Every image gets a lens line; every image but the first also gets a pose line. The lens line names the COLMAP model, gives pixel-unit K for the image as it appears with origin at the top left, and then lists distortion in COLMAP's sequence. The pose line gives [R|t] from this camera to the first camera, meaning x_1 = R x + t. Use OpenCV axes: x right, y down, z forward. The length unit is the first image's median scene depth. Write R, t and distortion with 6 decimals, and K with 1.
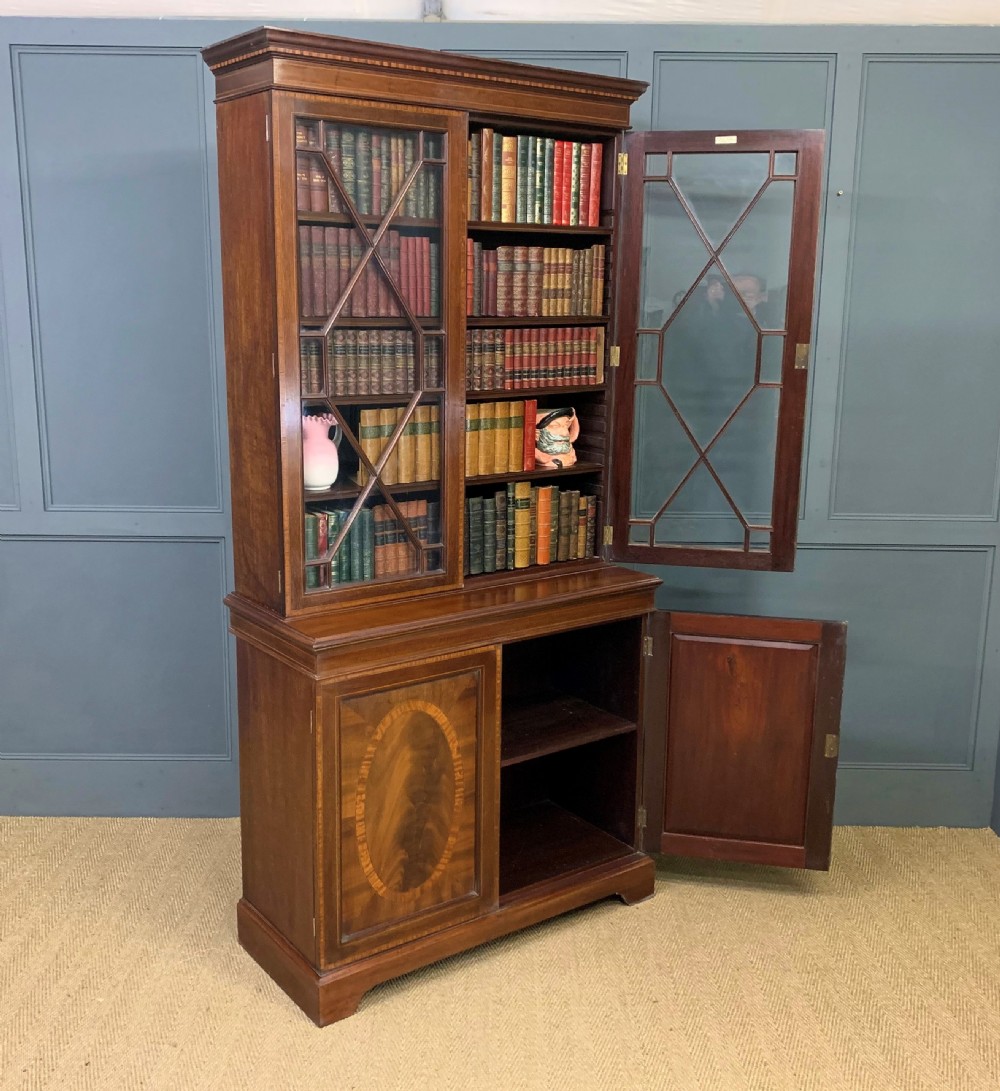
lens RADIAL K [[1166.1, 0, 481.2], [0, 1166.1, 533.1], [0, 0, 1]] dist [0.059189, 0.000000]
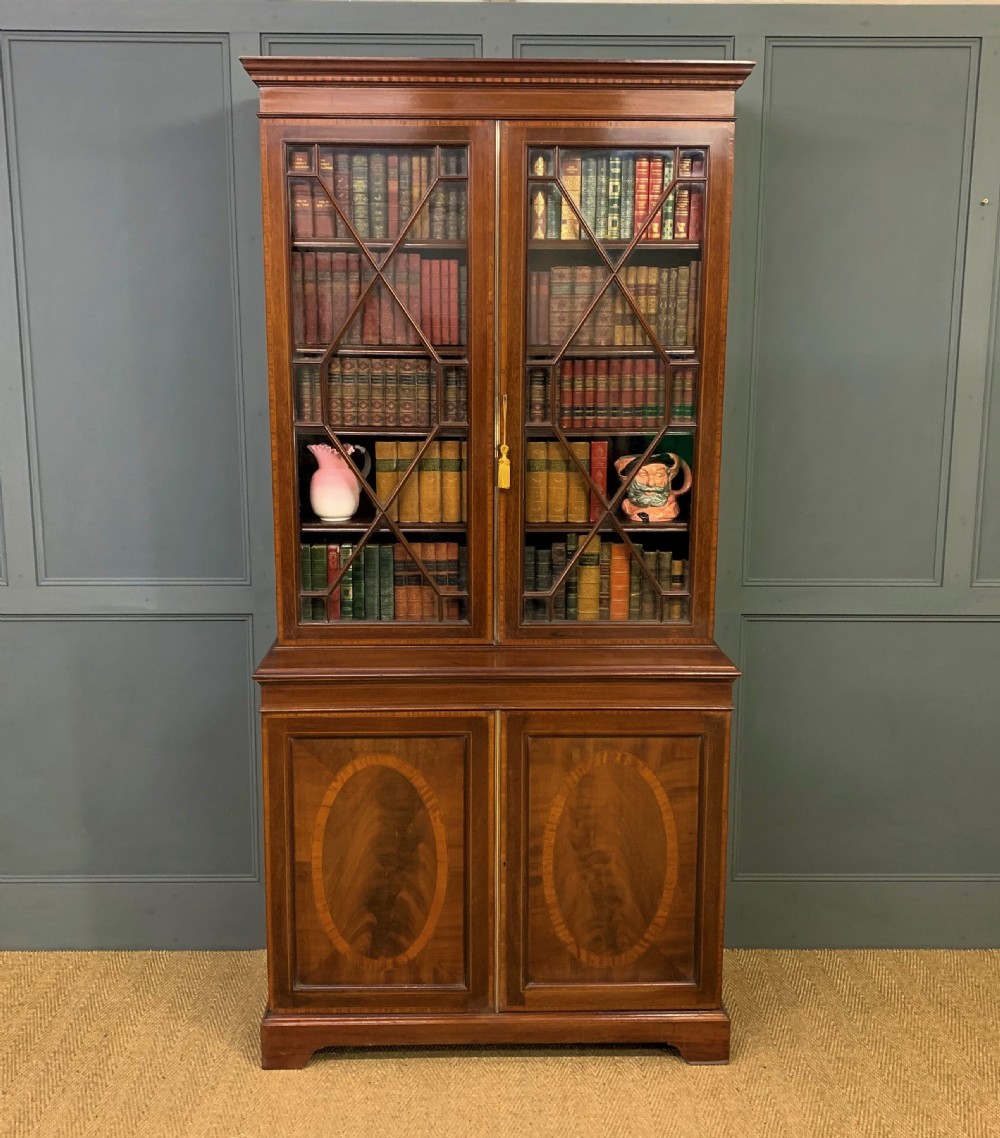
lens RADIAL K [[1140.6, 0, 501.0], [0, 1140.6, 542.2], [0, 0, 1]] dist [0.043256, 0.000000]
pose [[0.829111, 0.087961, -0.552121, 0.492726], [-0.108597, 0.994075, -0.004706, -0.029570], [0.548436, 0.063861, 0.833750, 0.274812]]
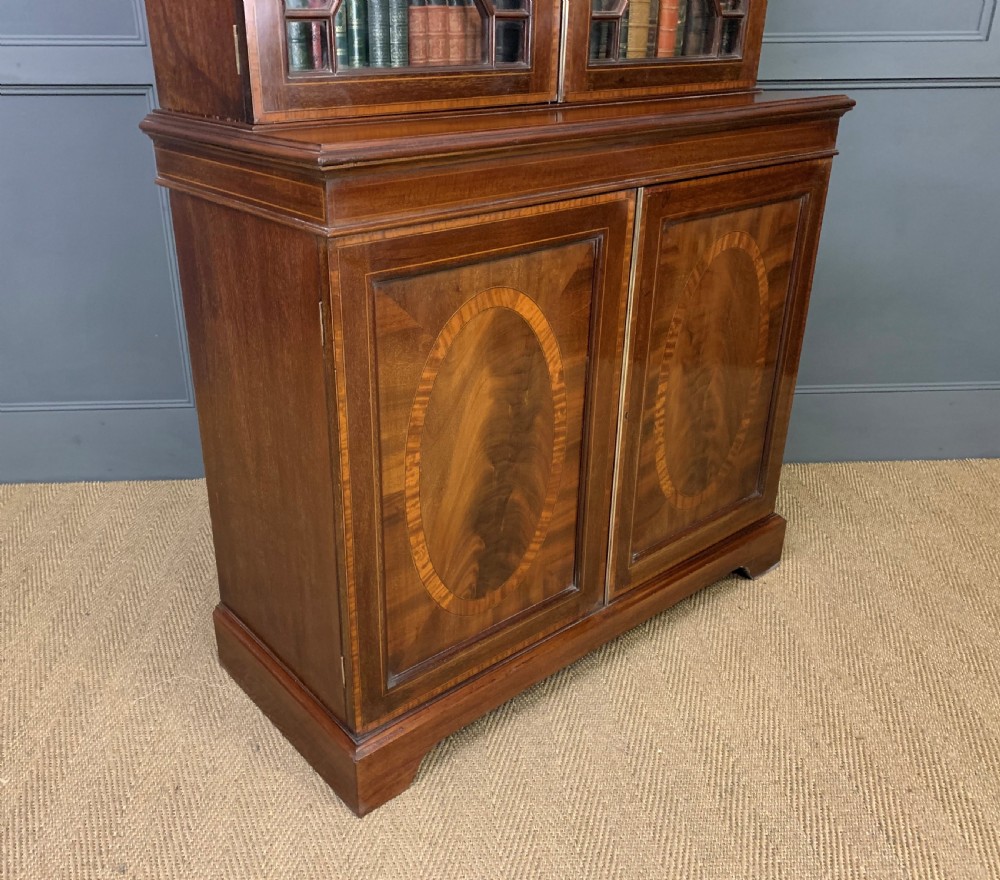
lens RADIAL K [[887.3, 0, 449.2], [0, 887.3, 433.5], [0, 0, 1]] dist [0.109244, -0.092725]
pose [[0.998443, -0.034329, 0.043968, -0.099054], [0.023738, 0.974755, 0.222012, 0.112688], [-0.050479, -0.220622, 0.974052, 0.553449]]
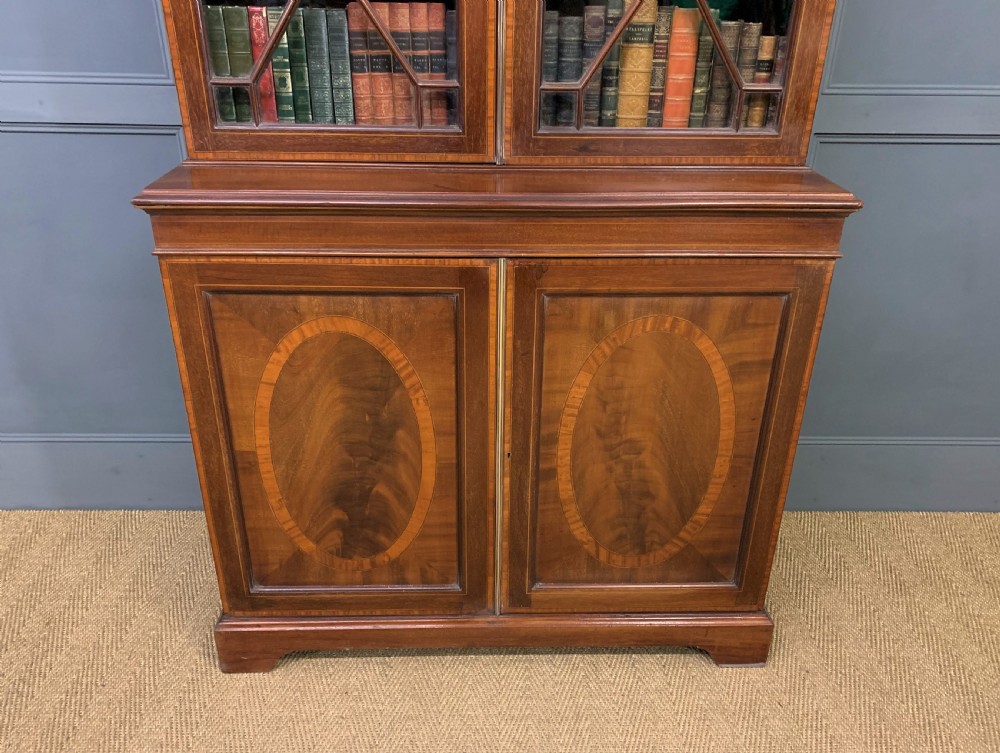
lens RADIAL K [[806.5, 0, 505.7], [0, 806.5, 388.9], [0, 0, 1]] dist [0.053506, -0.067306]
pose [[0.830814, 0.261257, -0.491419, 0.250045], [-0.118677, 0.945829, 0.302199, 0.030978], [0.543750, -0.192751, 0.816813, 0.647934]]
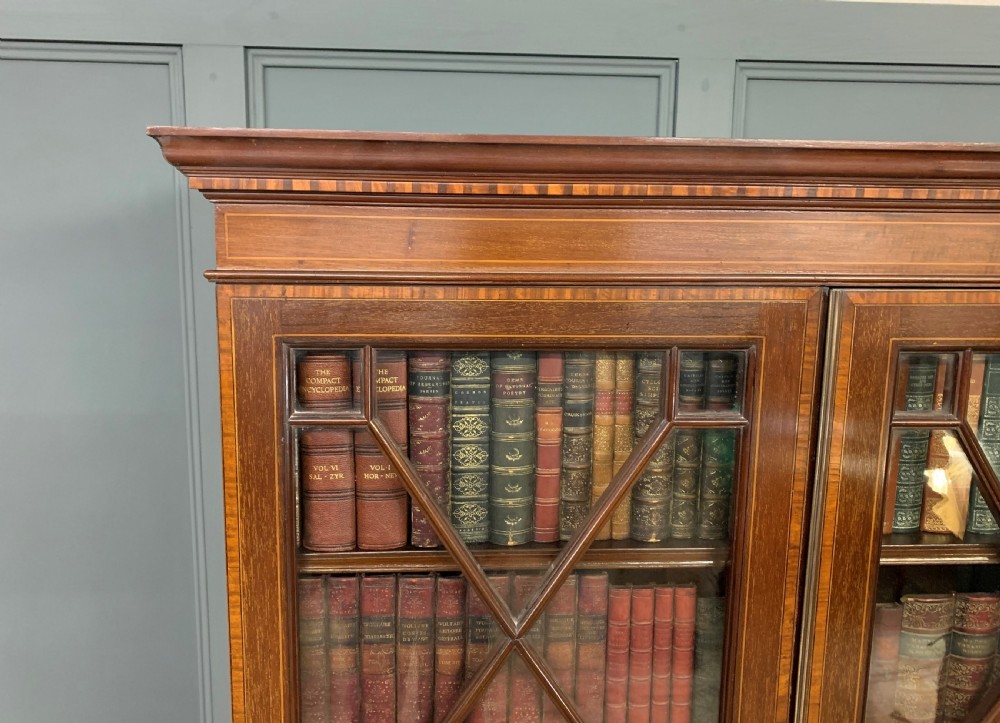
lens RADIAL K [[772.9, 0, 497.7], [0, 772.9, 364.5], [0, 0, 1]] dist [0.066342, -0.005136]
pose [[0.855360, 0.082070, -0.511491, 0.025535], [-0.110039, 0.993623, -0.024589, -0.307590], [0.506211, 0.077316, 0.858937, 0.722675]]
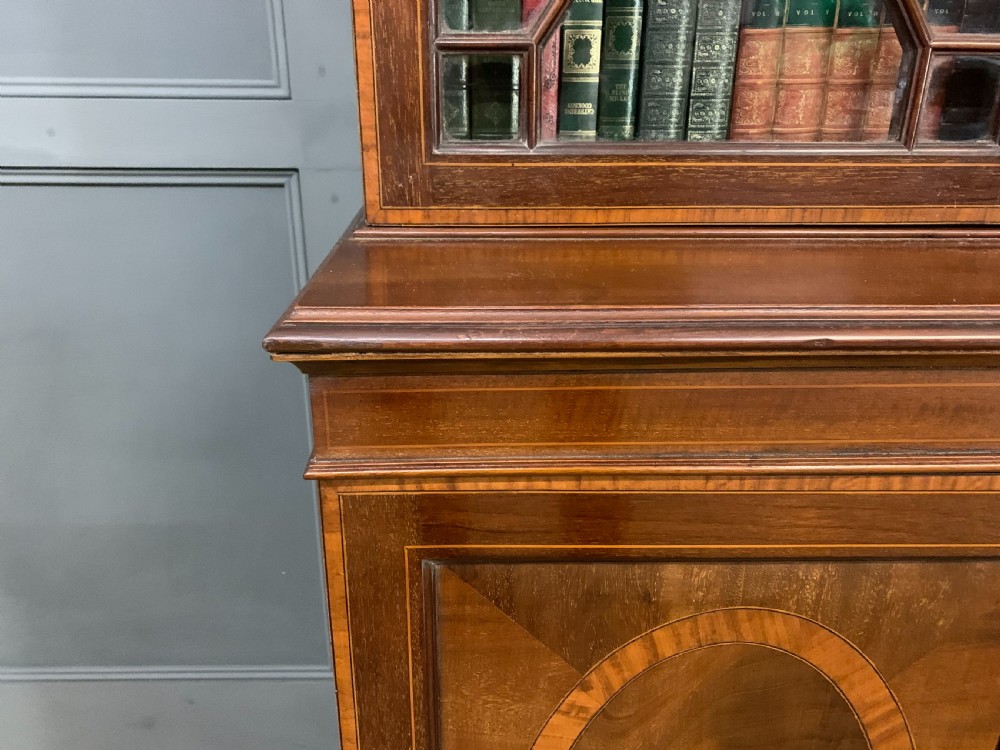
lens RADIAL K [[769.8, 0, 495.9], [0, 769.8, 372.2], [0, 0, 1]] dist [0.011689, 0.003281]
pose [[0.827319, 0.207654, -0.521941, -0.026026], [-0.110245, 0.971116, 0.211610, 0.059889], [0.550807, -0.117528, 0.826316, 0.807839]]
